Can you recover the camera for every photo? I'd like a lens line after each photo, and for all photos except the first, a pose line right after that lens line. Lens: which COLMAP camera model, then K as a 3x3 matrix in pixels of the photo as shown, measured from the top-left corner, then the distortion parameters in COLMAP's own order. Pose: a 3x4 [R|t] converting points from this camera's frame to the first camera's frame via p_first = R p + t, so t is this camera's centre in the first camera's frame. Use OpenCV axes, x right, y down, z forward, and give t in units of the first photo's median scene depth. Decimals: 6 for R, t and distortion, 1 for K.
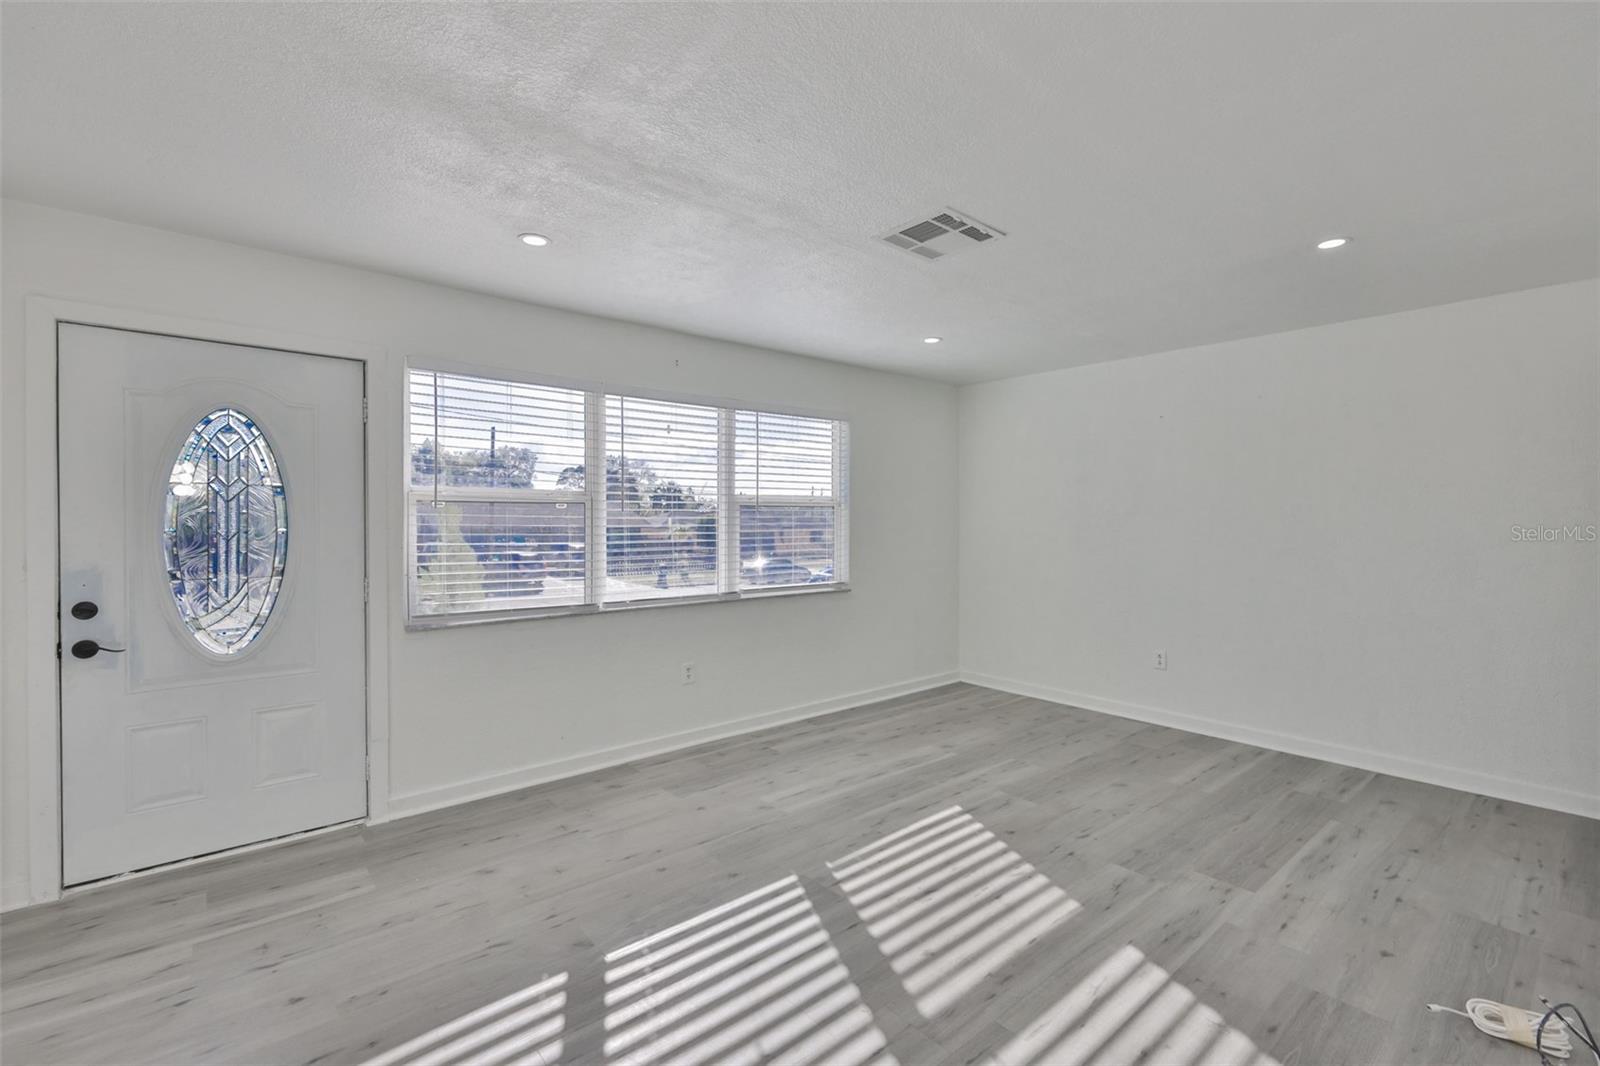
lens RADIAL K [[697.4, 0, 799.8], [0, 697.4, 526.7], [0, 0, 1]] dist [-0.002671, 0.000262]
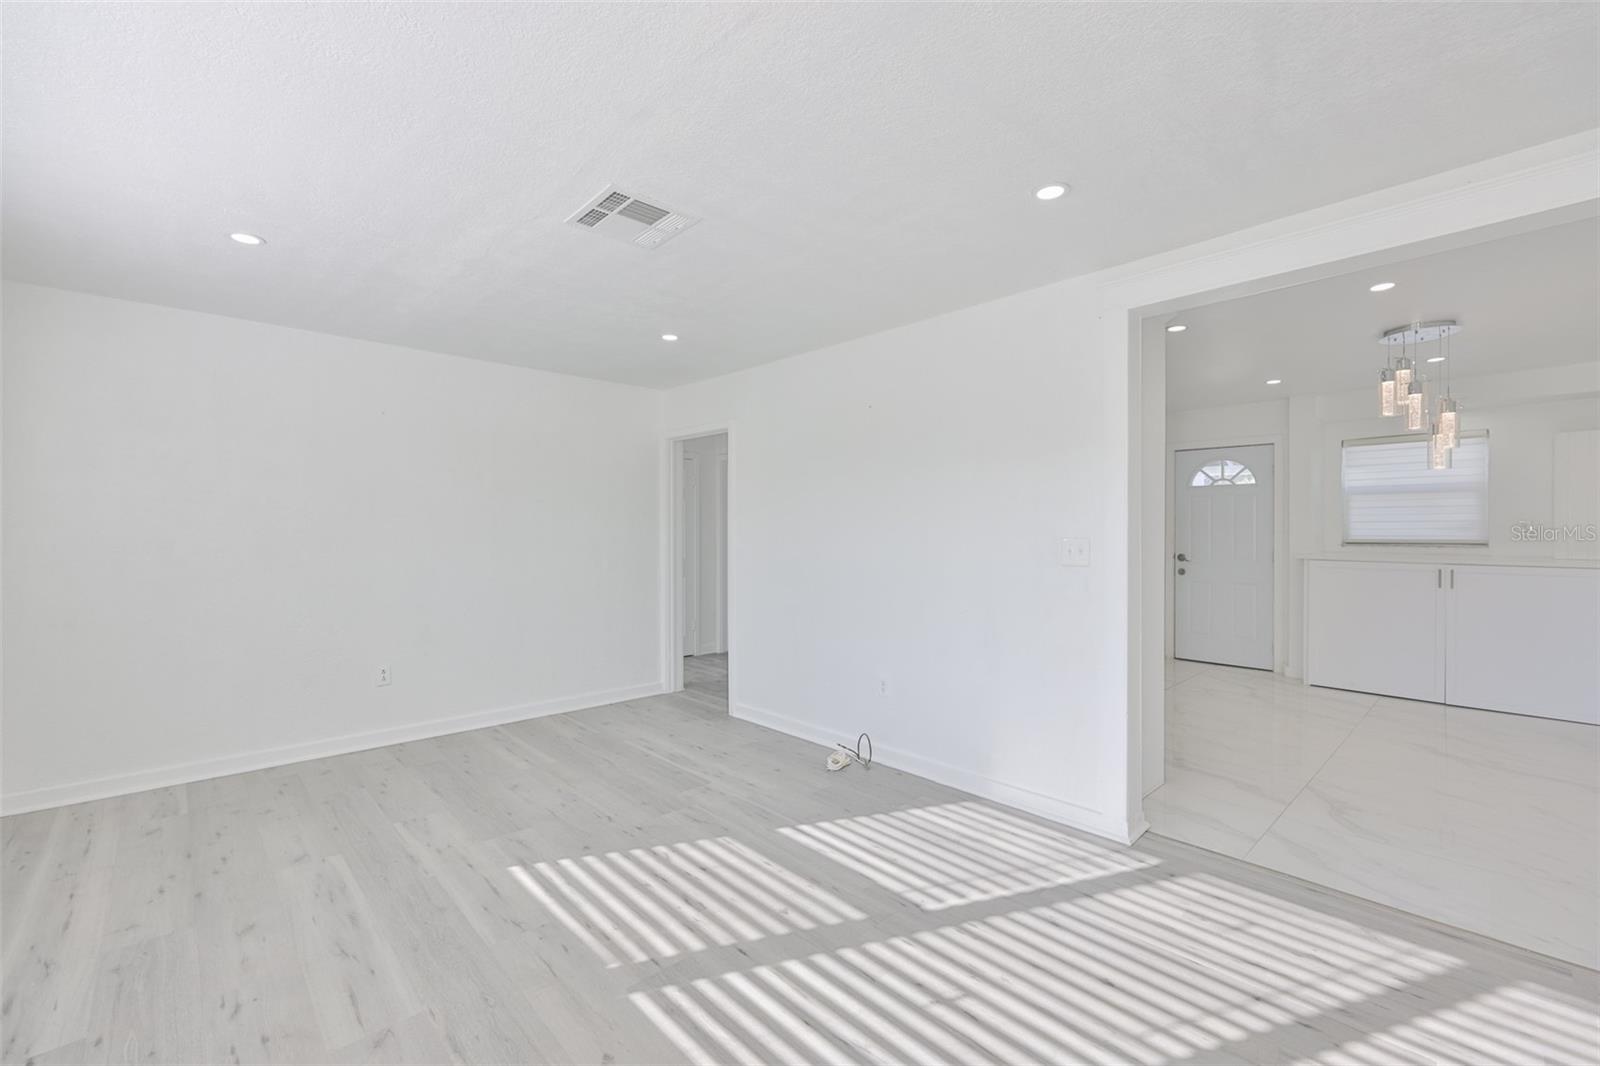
lens RADIAL K [[670.2, 0, 792.4], [0, 670.2, 529.5], [0, 0, 1]] dist [-0.005324, 0.000053]
pose [[-0.050544, 0.001642, 0.998721, -0.668407], [0.003769, 0.999992, -0.001454, -0.015860], [-0.998715, 0.003690, -0.050549, 0.748795]]
